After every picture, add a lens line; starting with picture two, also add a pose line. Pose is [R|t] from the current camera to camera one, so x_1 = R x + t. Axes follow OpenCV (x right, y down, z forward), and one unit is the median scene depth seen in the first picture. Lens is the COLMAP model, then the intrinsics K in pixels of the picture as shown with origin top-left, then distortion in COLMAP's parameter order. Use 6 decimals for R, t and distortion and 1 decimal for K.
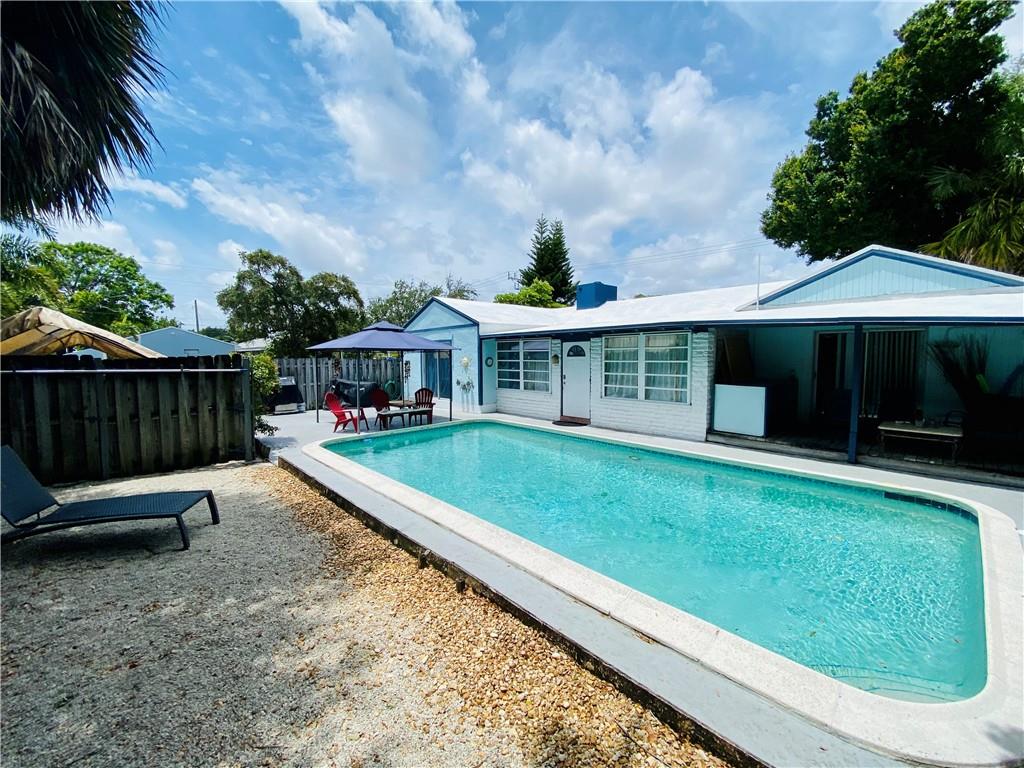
lens RADIAL K [[413.7, 0, 508.0], [0, 413.7, 383.5], [0, 0, 1]] dist [0.039554, -0.028753]
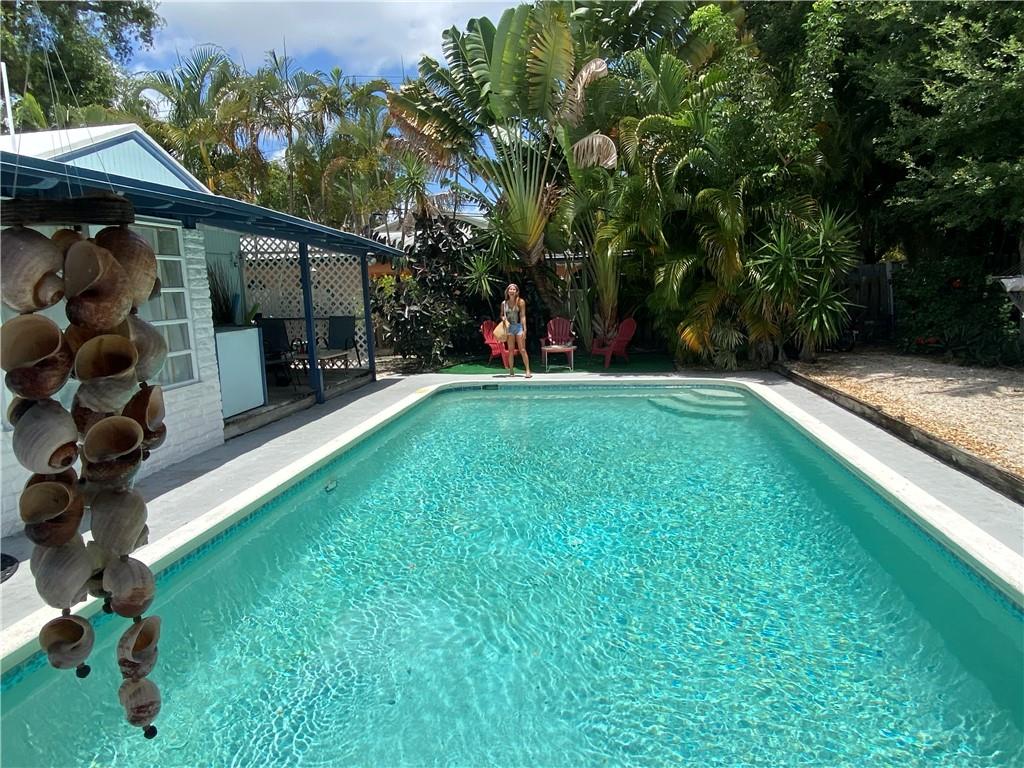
lens RADIAL K [[647.7, 0, 507.5], [0, 647.7, 386.9], [0, 0, 1]] dist [0.081142, -0.087466]
pose [[-0.624096, -0.092994, 0.775794, -0.321761], [0.091564, 0.977347, 0.190813, -0.046014], [-0.775964, 0.190120, -0.601443, 1.016904]]
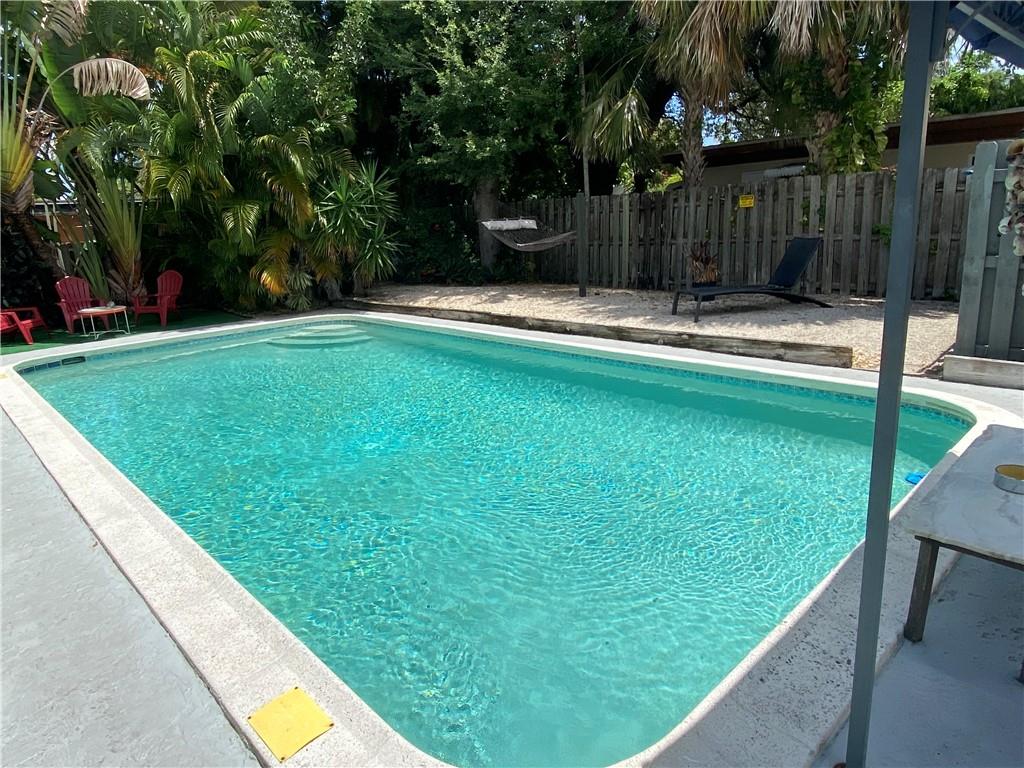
lens RADIAL K [[647.7, 0, 507.5], [0, 647.7, 386.9], [0, 0, 1]] dist [0.081142, -0.087466]
pose [[-0.998004, 0.062838, 0.006322, -0.063990], [0.061567, 0.945708, 0.319133, -0.054956], [0.014075, 0.318886, -0.947689, 1.237375]]
